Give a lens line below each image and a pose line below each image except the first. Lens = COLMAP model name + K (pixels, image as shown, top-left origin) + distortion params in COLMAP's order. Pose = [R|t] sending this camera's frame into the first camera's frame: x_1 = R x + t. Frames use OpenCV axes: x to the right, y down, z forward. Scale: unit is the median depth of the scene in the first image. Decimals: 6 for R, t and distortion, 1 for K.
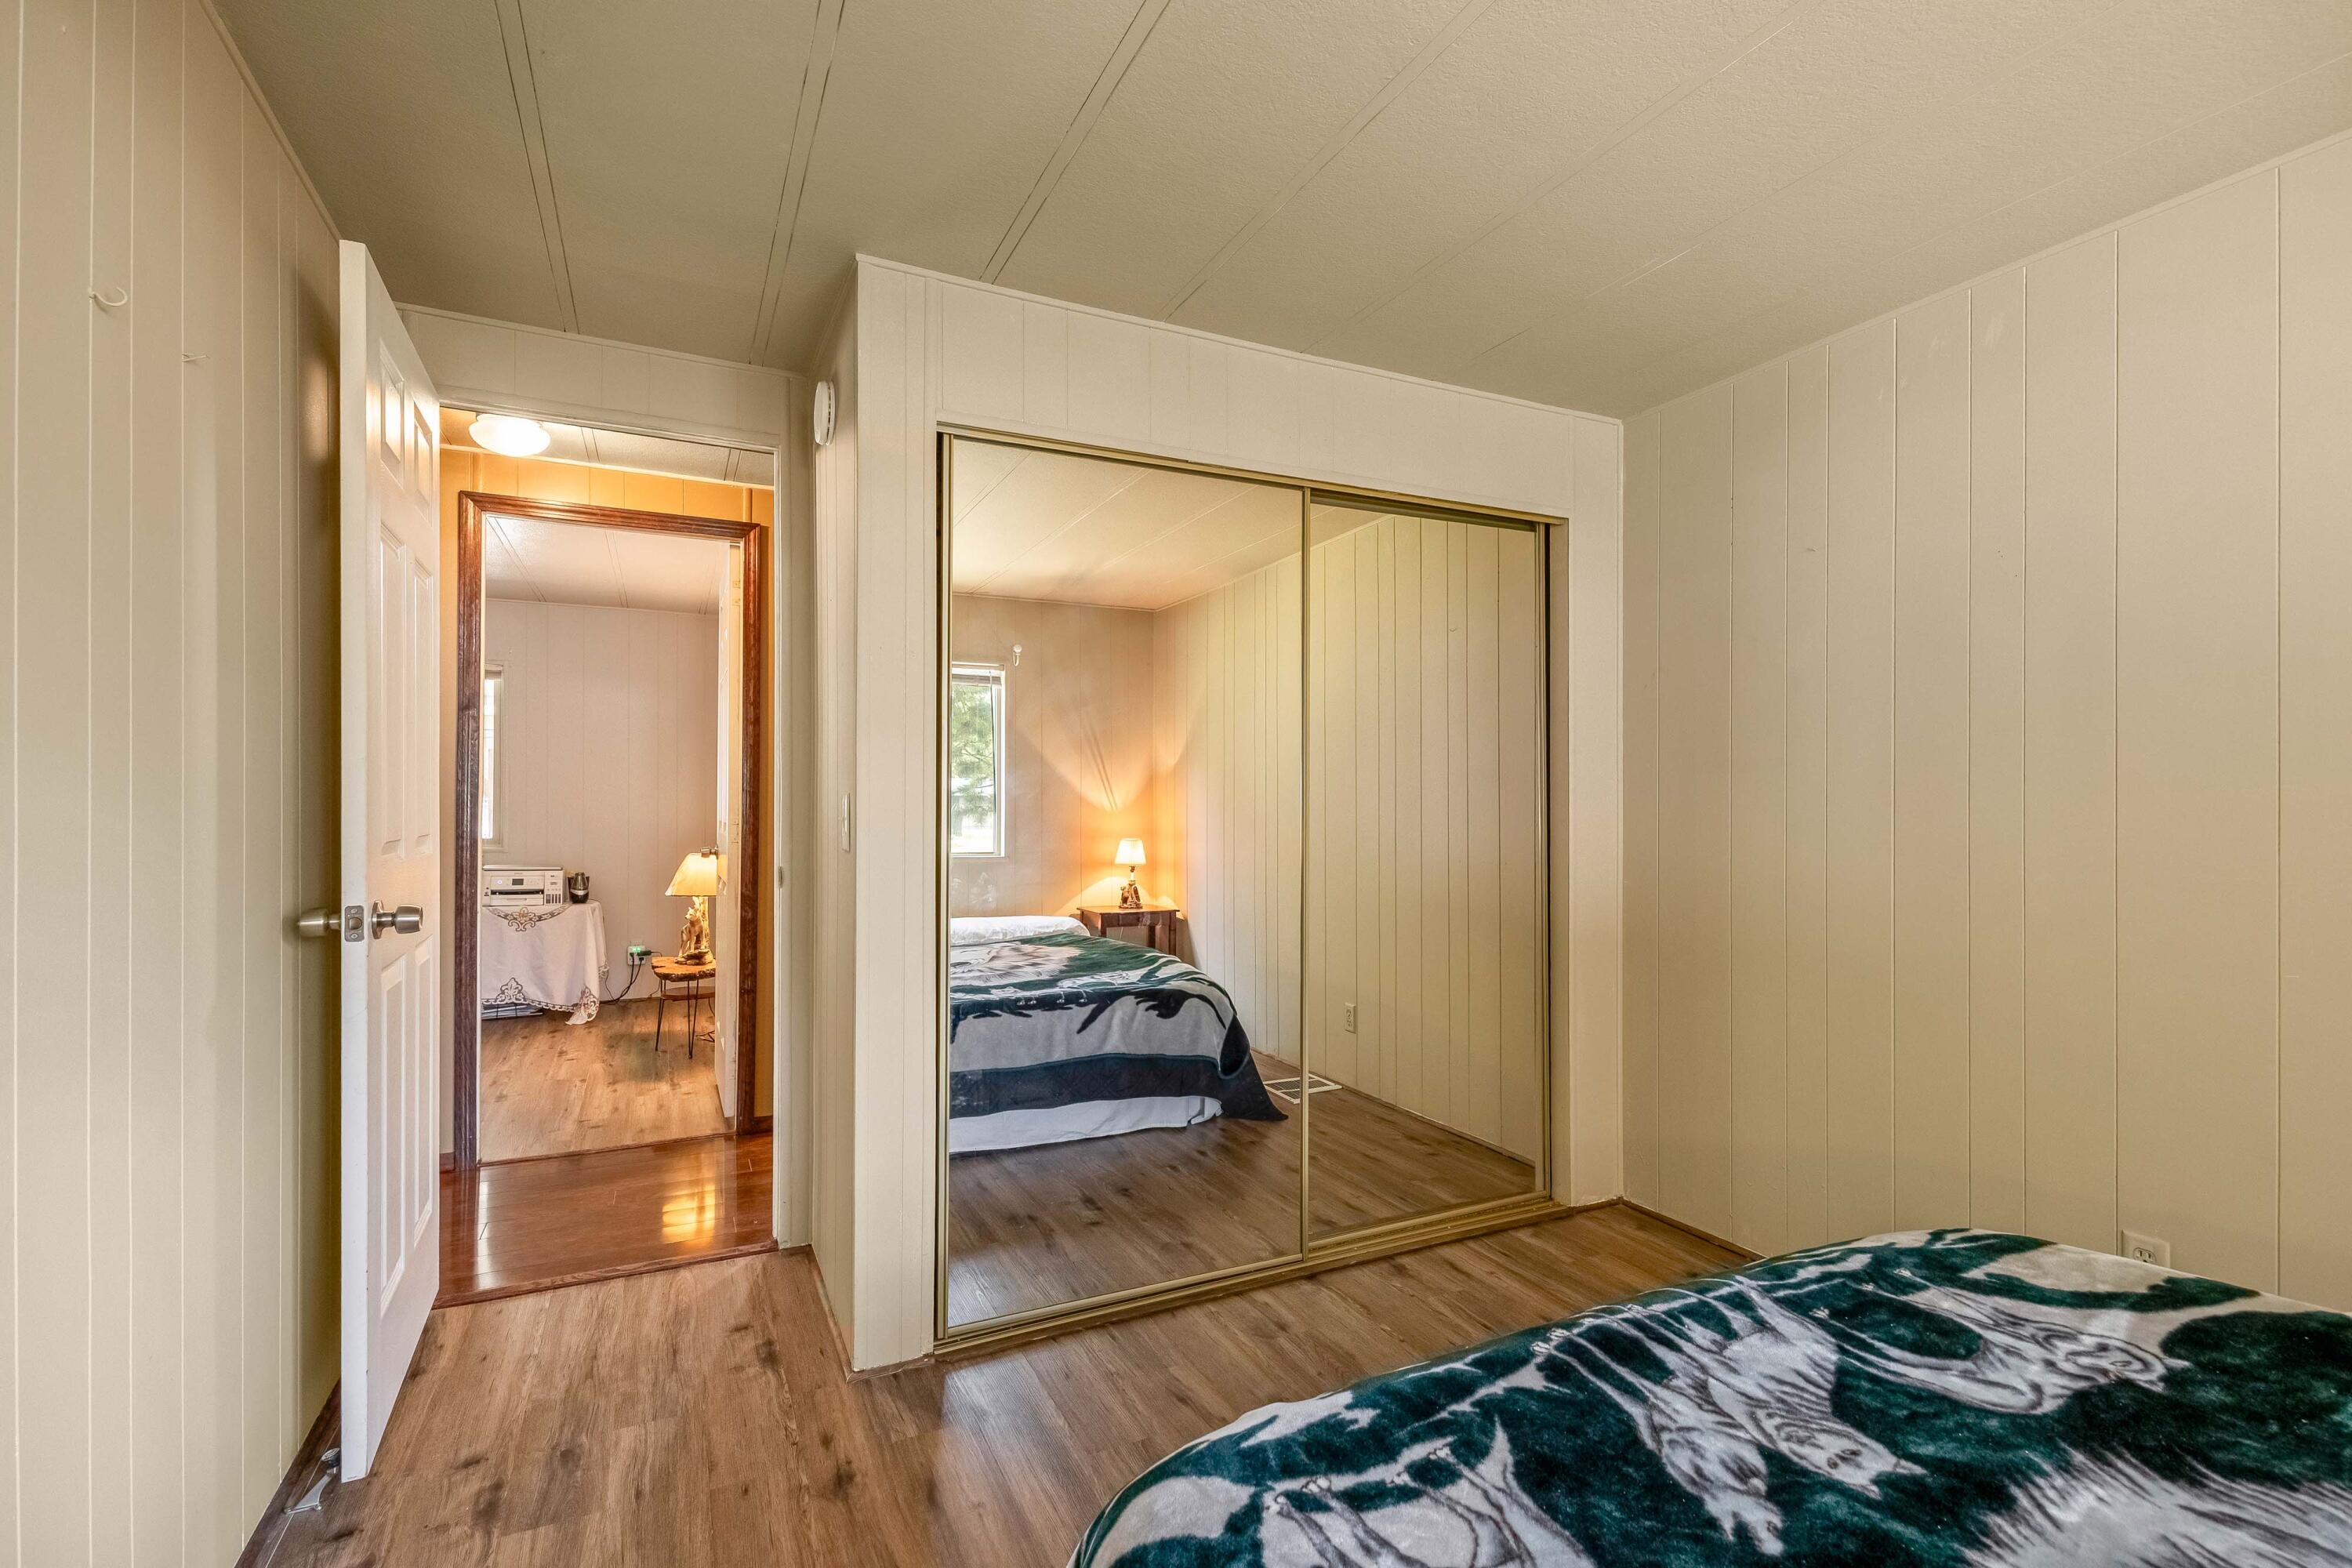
lens RADIAL K [[1038.2, 0, 1167.2], [0, 1038.2, 793.1], [0, 0, 1]] dist [0.011149, -0.005324]
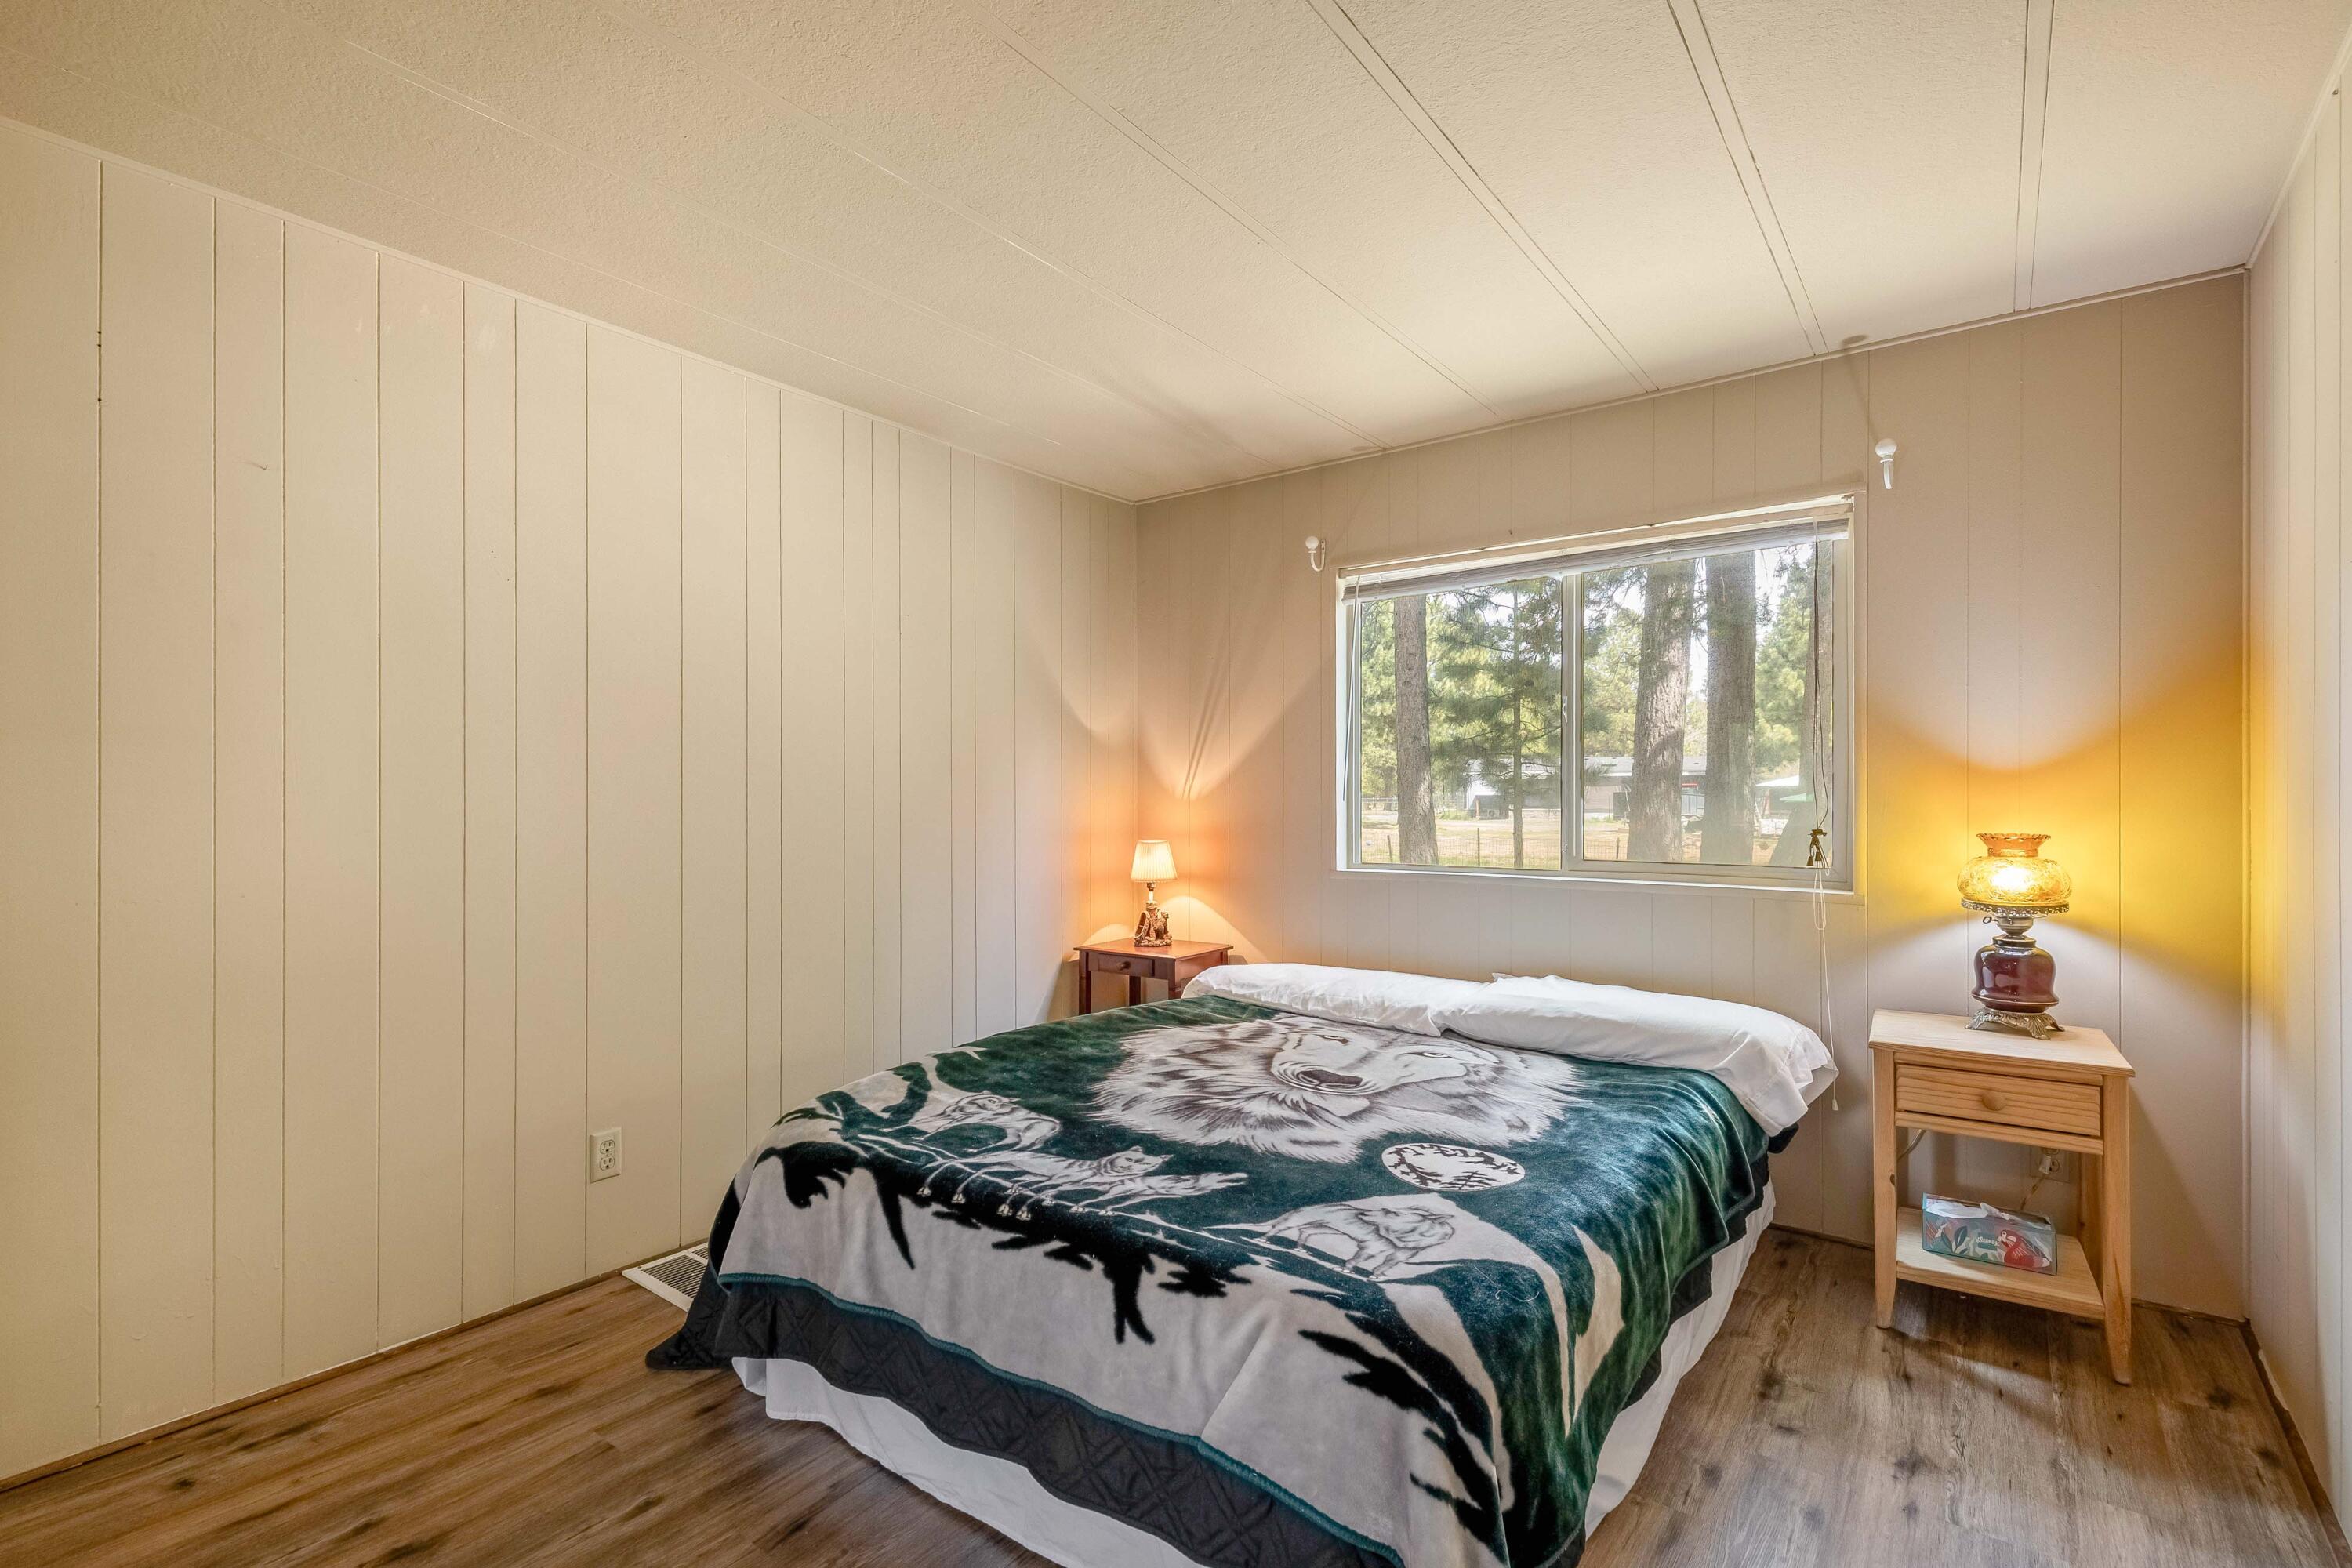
lens RADIAL K [[1038.2, 0, 1171.1], [0, 1038.2, 791.9], [0, 0, 1]] dist [0.011149, -0.005324]
pose [[-0.439663, -0.003736, 0.898155, -0.841102], [-0.008734, 0.999962, -0.000116, 0.000991], [-0.898120, -0.007895, -0.439679, 1.489186]]
